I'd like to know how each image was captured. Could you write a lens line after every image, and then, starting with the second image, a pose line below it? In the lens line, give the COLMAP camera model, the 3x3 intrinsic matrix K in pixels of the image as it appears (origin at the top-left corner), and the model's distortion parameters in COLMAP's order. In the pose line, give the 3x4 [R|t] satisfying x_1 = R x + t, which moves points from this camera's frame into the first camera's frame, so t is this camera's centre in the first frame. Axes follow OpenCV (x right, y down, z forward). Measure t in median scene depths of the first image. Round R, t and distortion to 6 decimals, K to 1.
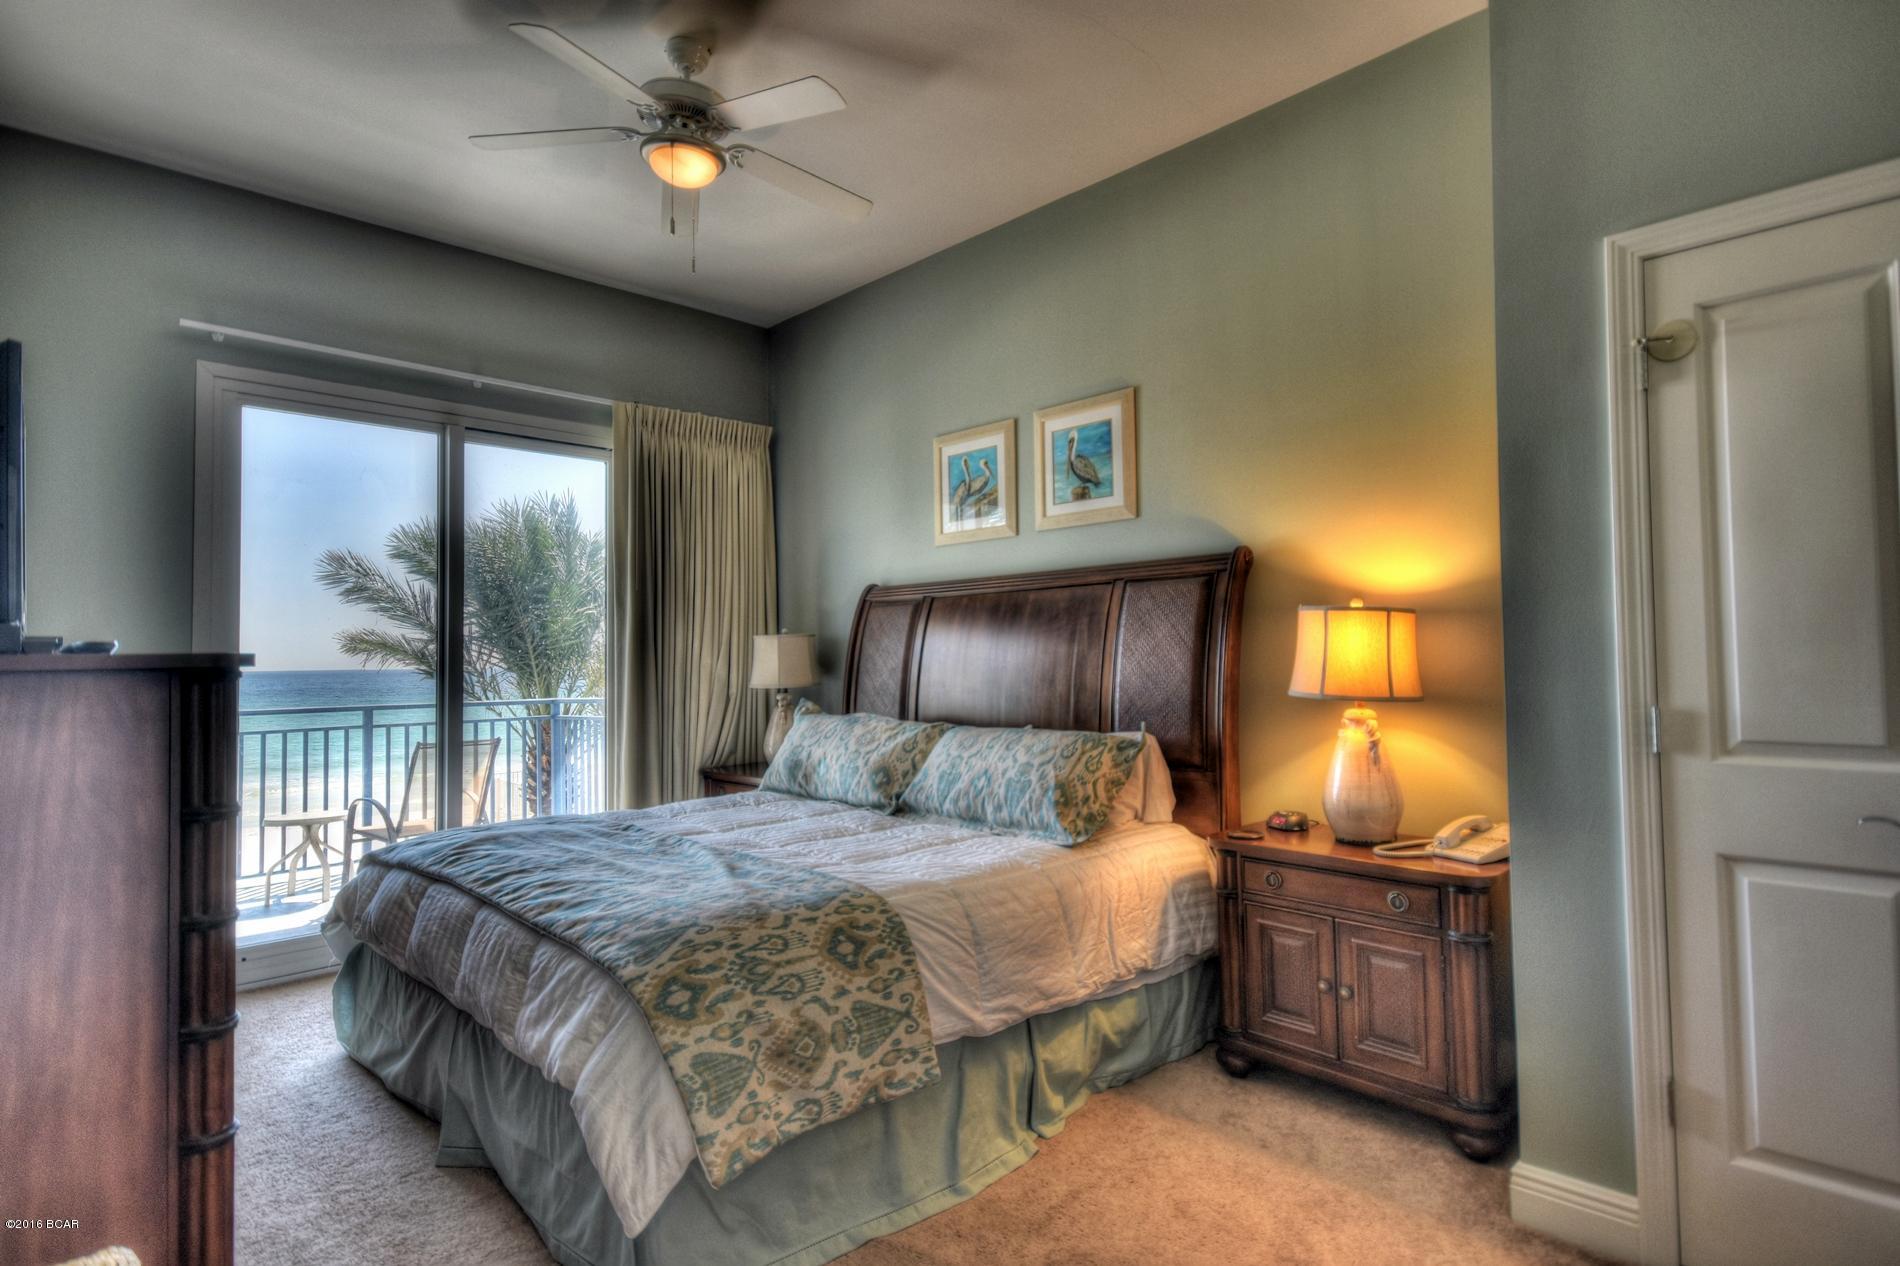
lens RADIAL K [[977.7, 0, 948.2], [0, 977.7, 636.8], [0, 0, 1]] dist [0.018120, -0.003286]
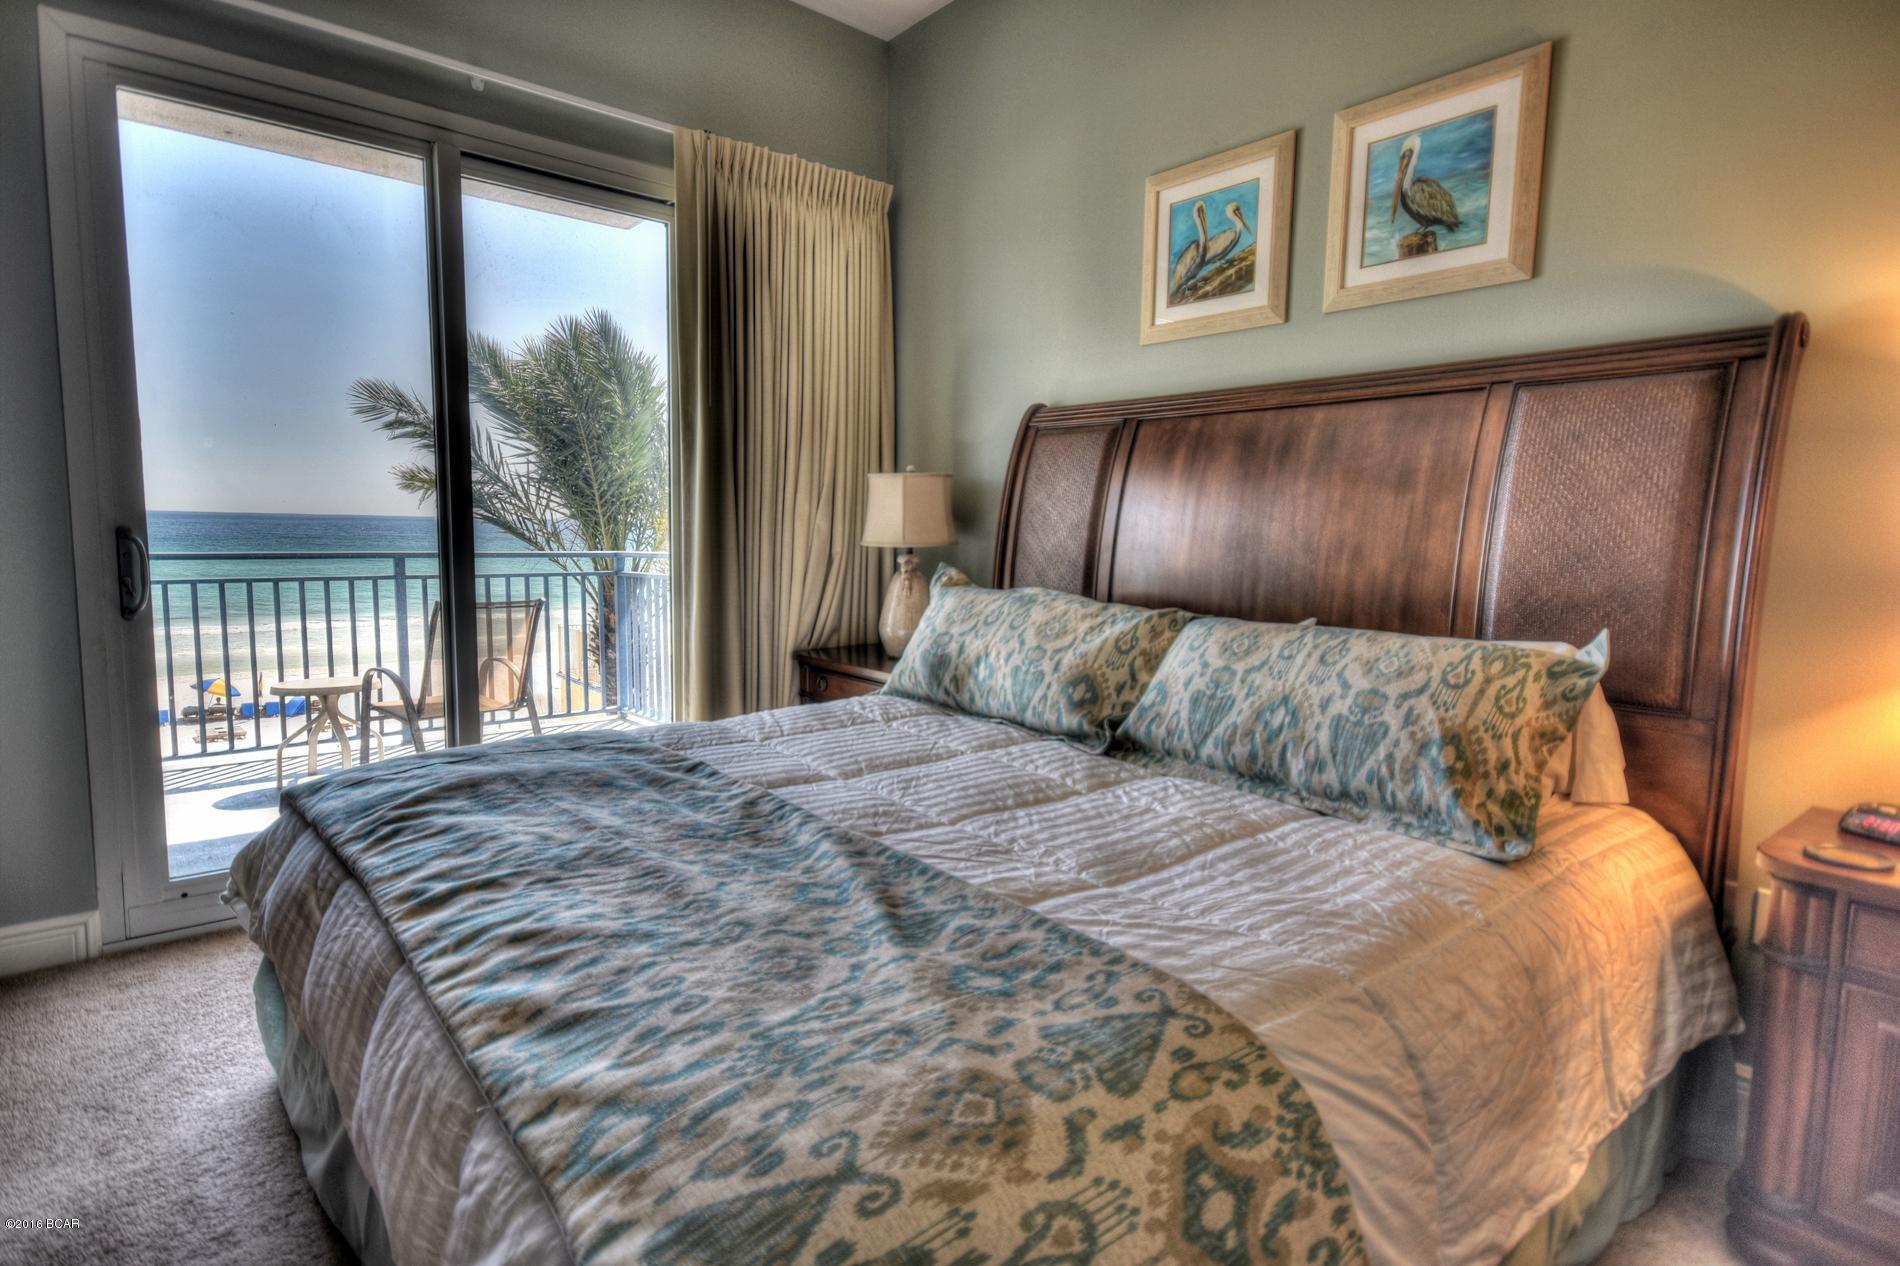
lens RADIAL K [[977.7, 0, 955.5], [0, 977.7, 630.3], [0, 0, 1]] dist [0.018120, -0.003286]
pose [[0.997254, 0.037837, -0.063659, -0.130601], [-0.029141, 0.990773, 0.132363, 0.024701], [0.068080, -0.130144, 0.989155, 0.424855]]
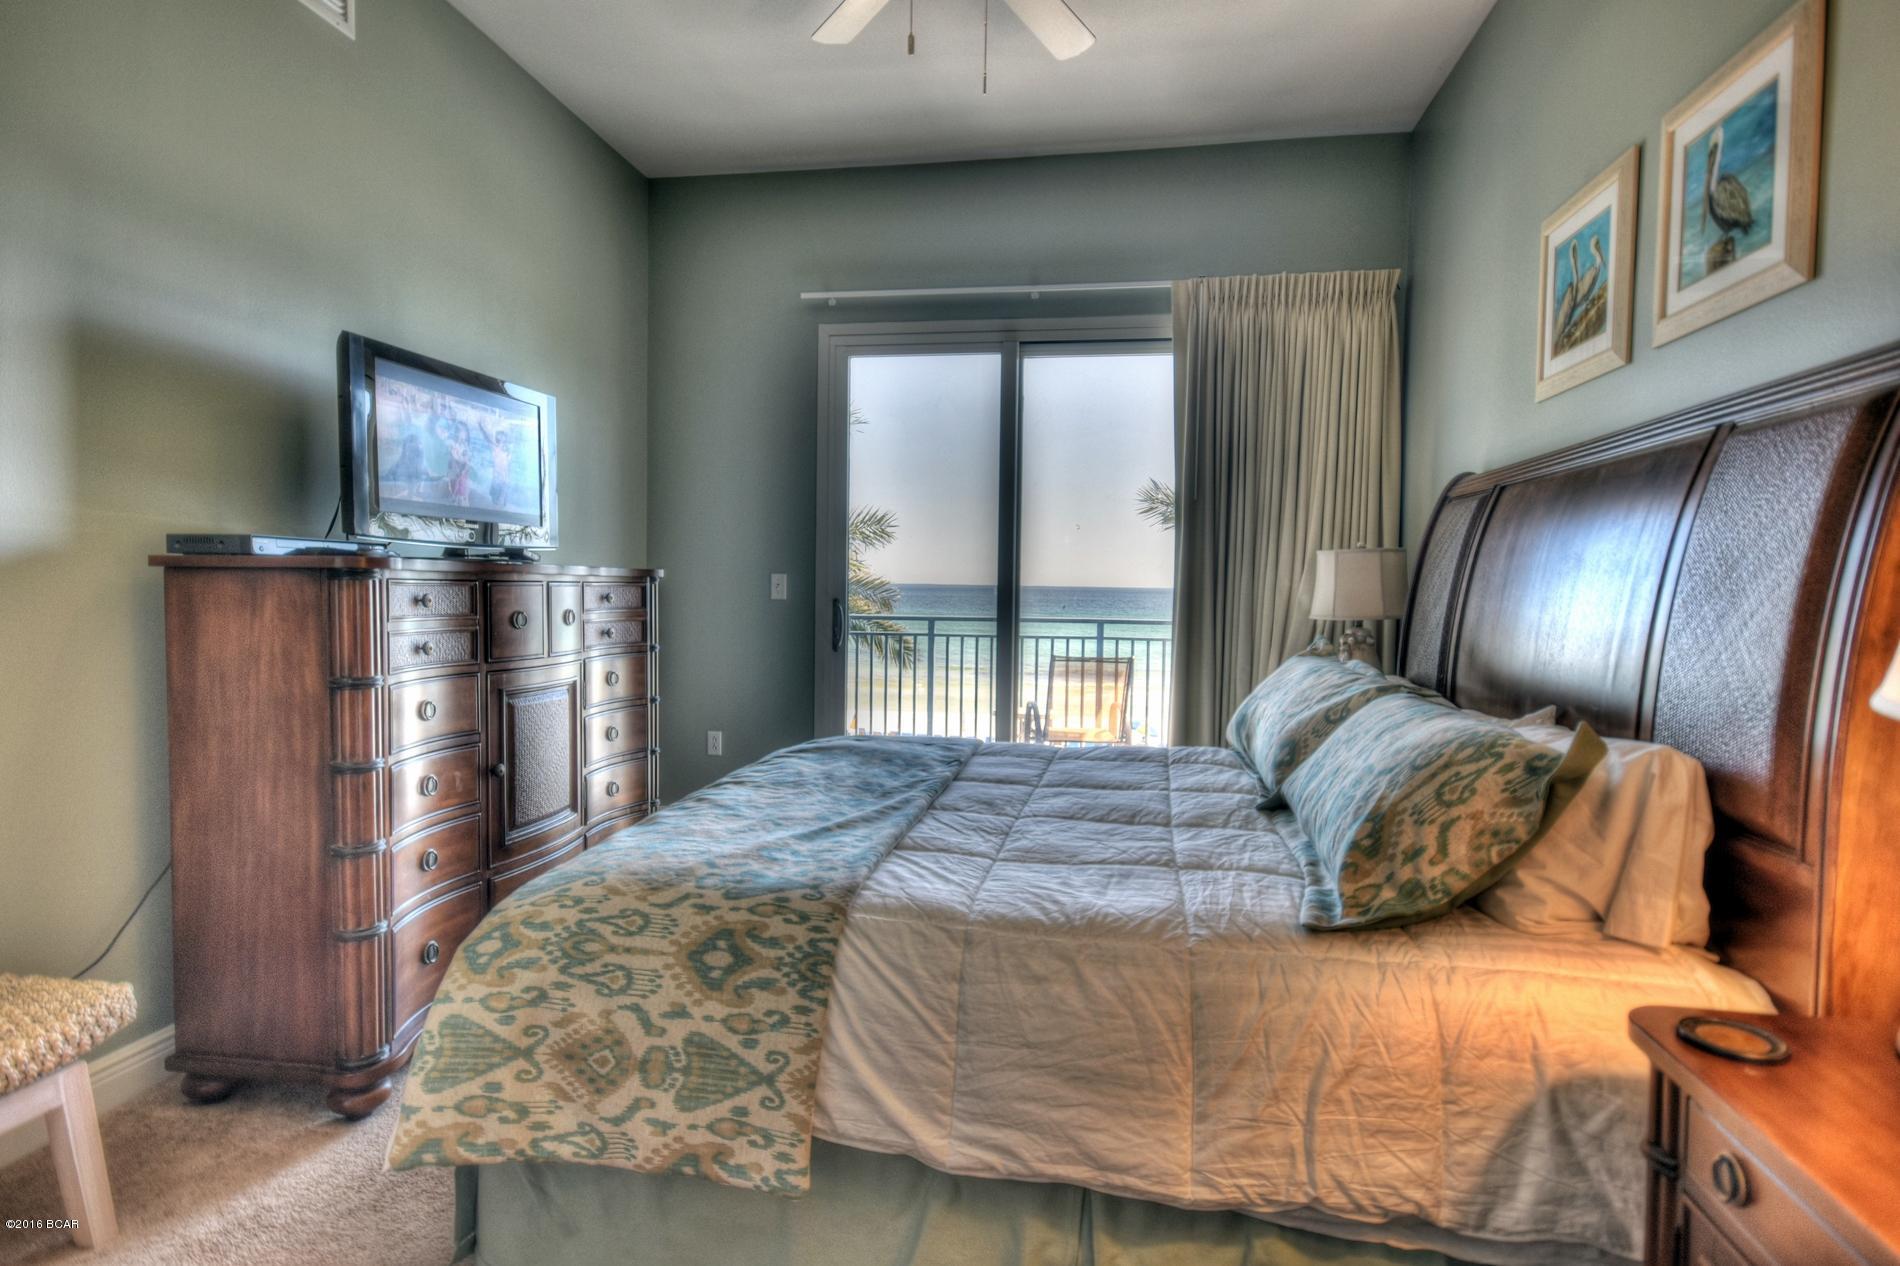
lens RADIAL K [[977.7, 0, 949.1], [0, 977.7, 627.5], [0, 0, 1]] dist [0.018120, -0.003286]
pose [[0.597607, 0.057230, -0.799744, 0.392039], [-0.002646, 0.997585, 0.069410, 0.009796], [0.801785, -0.039363, 0.596315, 0.475899]]
